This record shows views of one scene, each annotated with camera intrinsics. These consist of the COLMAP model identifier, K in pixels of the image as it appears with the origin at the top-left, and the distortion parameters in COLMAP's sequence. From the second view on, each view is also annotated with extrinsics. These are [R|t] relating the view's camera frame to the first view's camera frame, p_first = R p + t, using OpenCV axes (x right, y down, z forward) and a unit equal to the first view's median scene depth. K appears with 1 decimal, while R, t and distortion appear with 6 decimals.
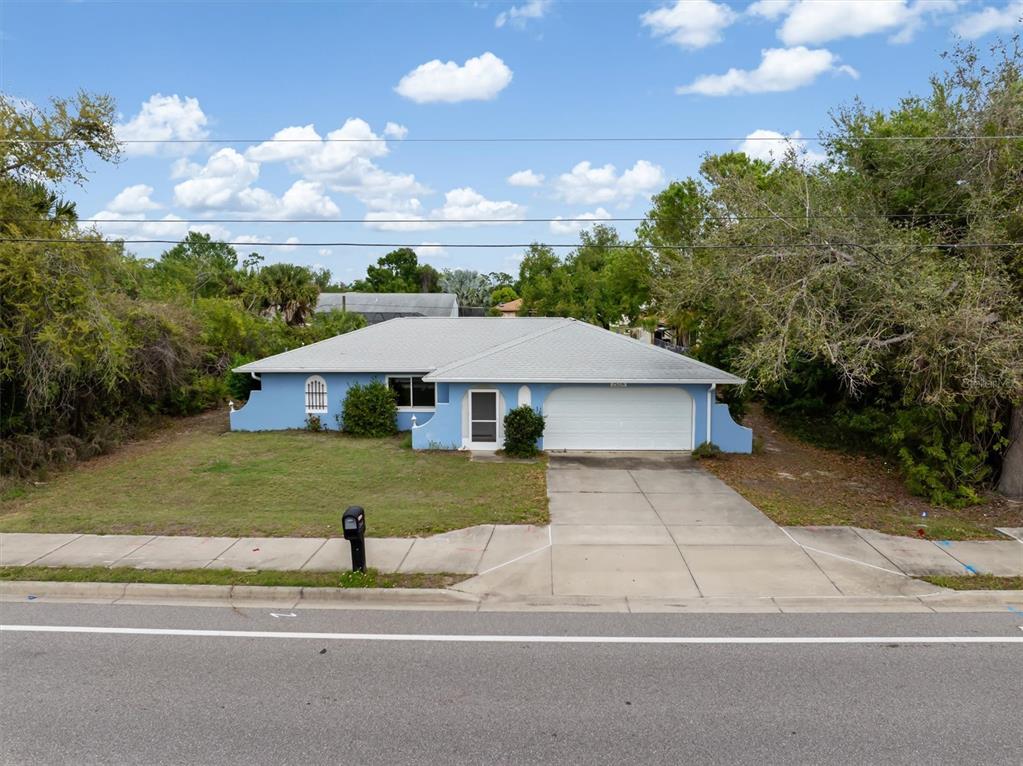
lens RADIAL K [[726.3, 0, 516.4], [0, 726.3, 366.4], [0, 0, 1]] dist [-0.035420, 0.000571]
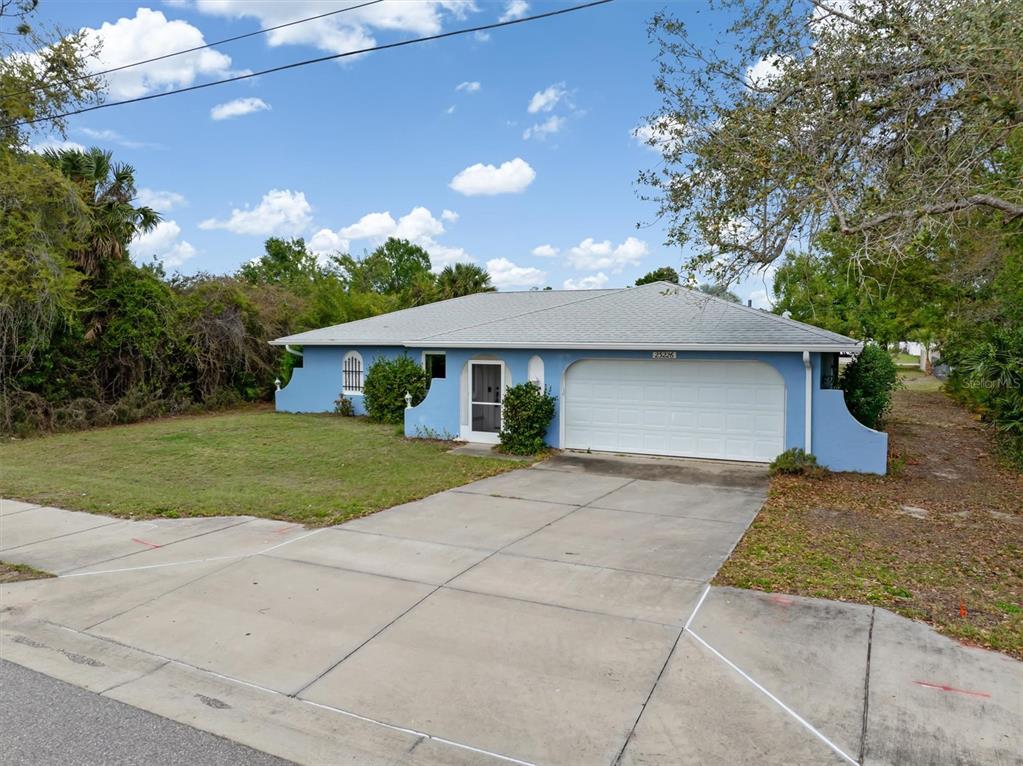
lens RADIAL K [[726.3, 0, 516.4], [0, 726.3, 366.4], [0, 0, 1]] dist [-0.035420, 0.000571]
pose [[0.910728, 0.018189, -0.412606, 0.291730], [-0.040205, 0.998189, -0.044739, 0.070435], [0.411045, 0.057334, 0.909810, 0.340889]]
